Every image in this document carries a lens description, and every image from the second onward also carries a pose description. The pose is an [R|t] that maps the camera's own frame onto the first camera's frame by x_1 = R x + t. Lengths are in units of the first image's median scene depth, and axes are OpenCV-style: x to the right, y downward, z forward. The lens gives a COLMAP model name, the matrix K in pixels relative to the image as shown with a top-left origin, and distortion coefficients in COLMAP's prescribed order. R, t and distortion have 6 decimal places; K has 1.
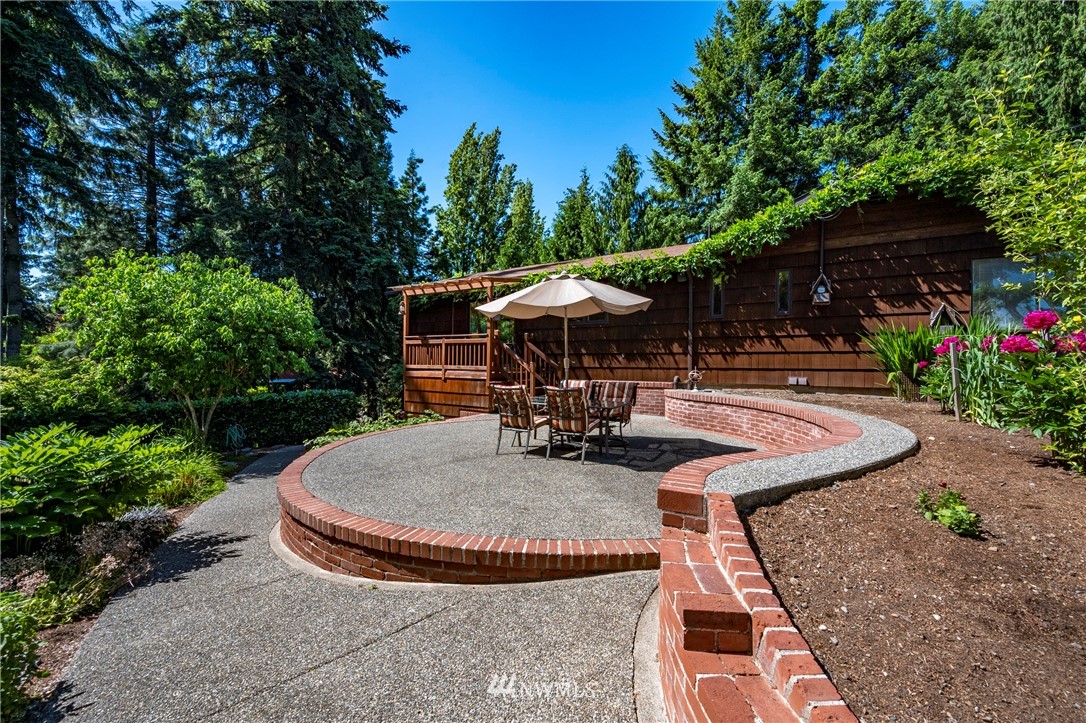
lens RADIAL K [[430.7, 0, 543.6], [0, 430.7, 361.0], [0, 0, 1]] dist [0.001178, -0.000159]
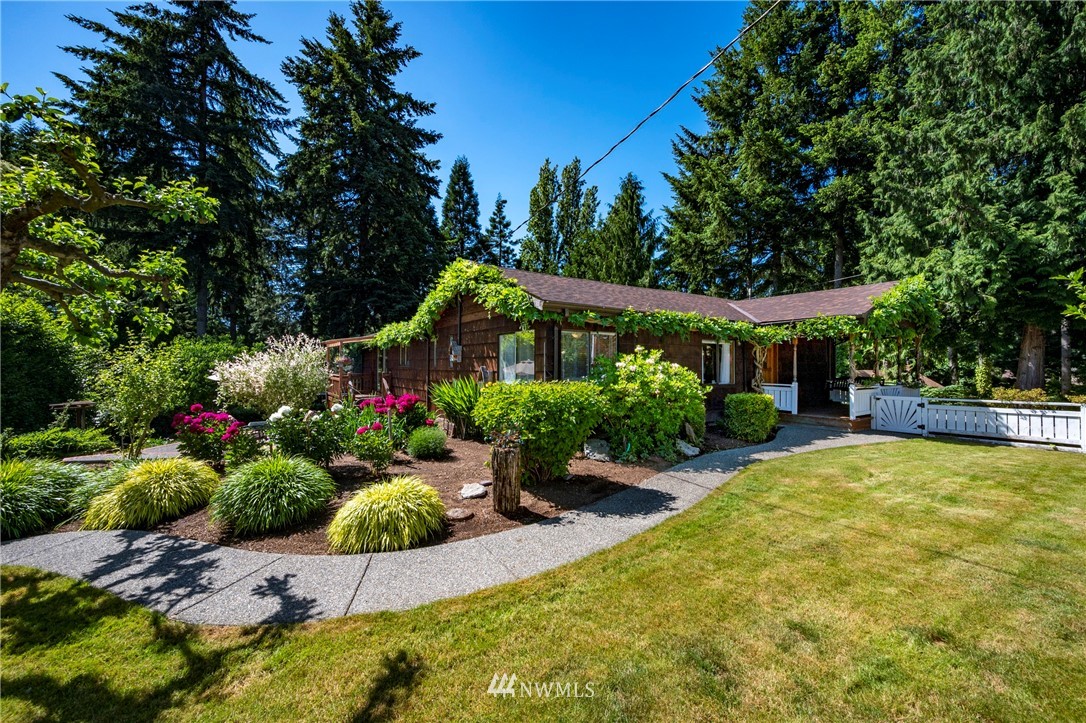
lens RADIAL K [[430.7, 0, 543.6], [0, 430.7, 361.0], [0, 0, 1]] dist [0.001178, -0.000159]
pose [[0.919733, -0.008625, -0.392450, 0.460518], [0.006757, 0.999958, -0.006141, -0.038649], [0.392486, 0.002996, 0.919753, -0.063864]]
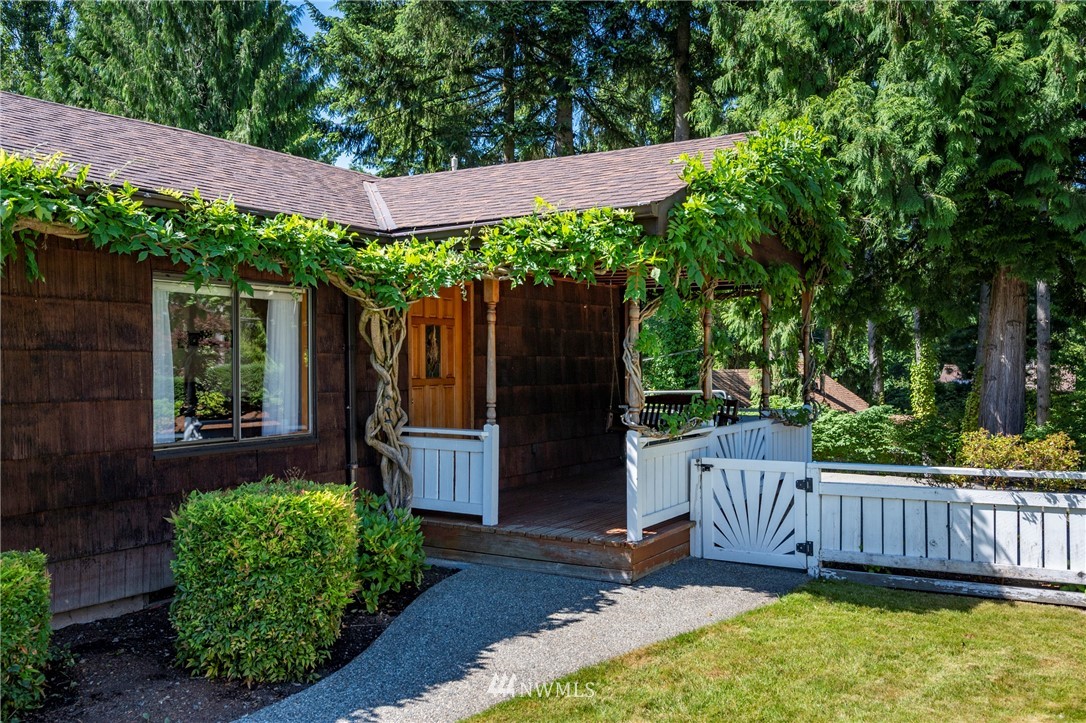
lens RADIAL K [[955.4, 0, 543.0], [0, 955.4, 361.5], [0, 0, 1]] dist [-0.009648, 0.000573]
pose [[0.999702, -0.011170, 0.021727, 0.534401], [0.010939, 0.999883, 0.010710, -0.040924], [-0.021844, -0.010469, 0.999707, 0.136467]]
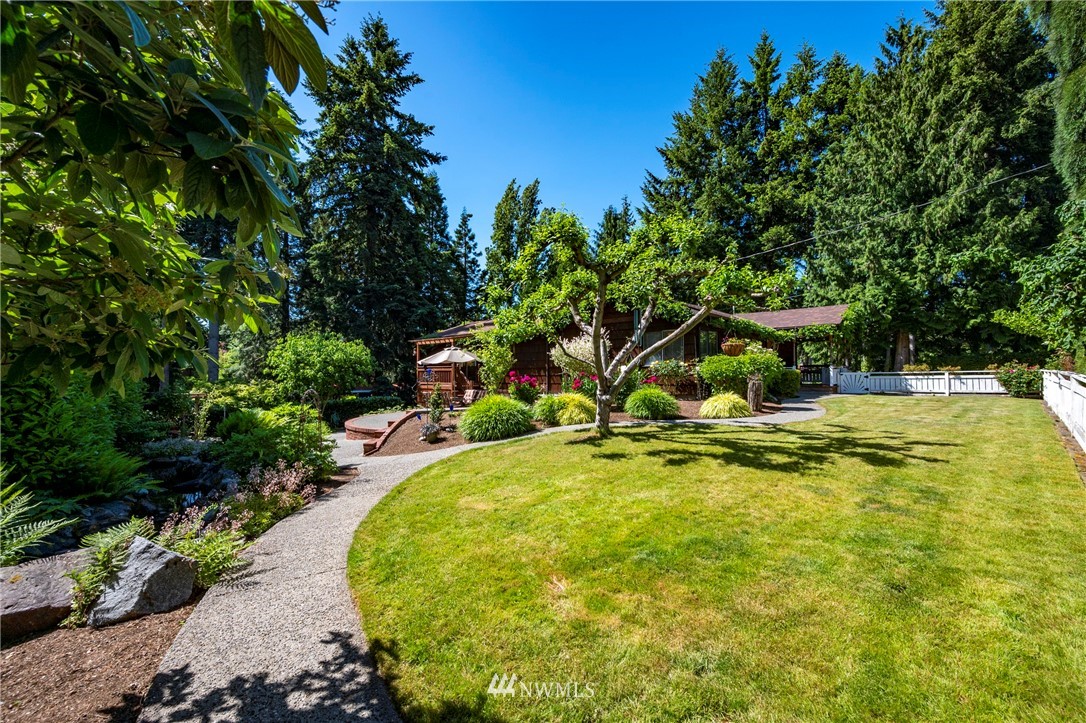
lens RADIAL K [[435.6, 0, 543.0], [0, 435.6, 361.5], [0, 0, 1]] dist [-0.000739, -0.000453]
pose [[0.983137, -0.016433, -0.182133, 0.247670], [0.012003, 0.999605, -0.025396, -0.011432], [0.182478, 0.022782, 0.982946, -0.333986]]
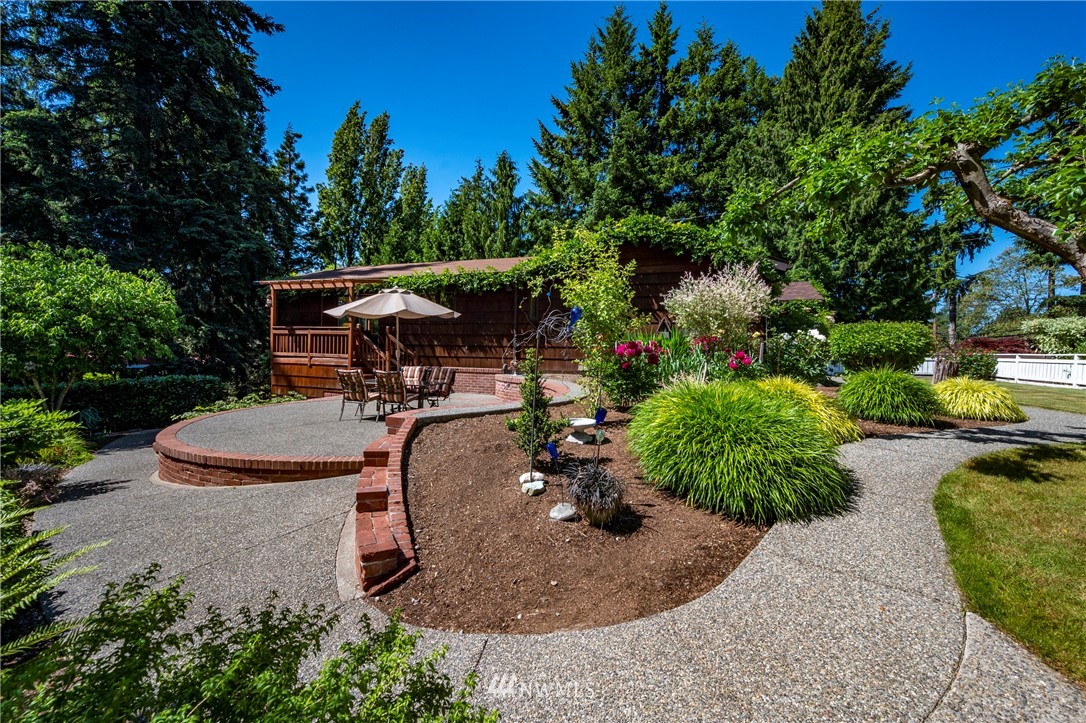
lens RADIAL K [[433.1, 0, 542.7], [0, 433.1, 358.9], [0, 0, 1]] dist [-0.000465, 0.000621]
pose [[0.974100, 0.010123, 0.225889, 0.046757], [-0.015416, 0.999646, 0.021677, -0.003869], [-0.225590, -0.024598, 0.973912, -0.107765]]
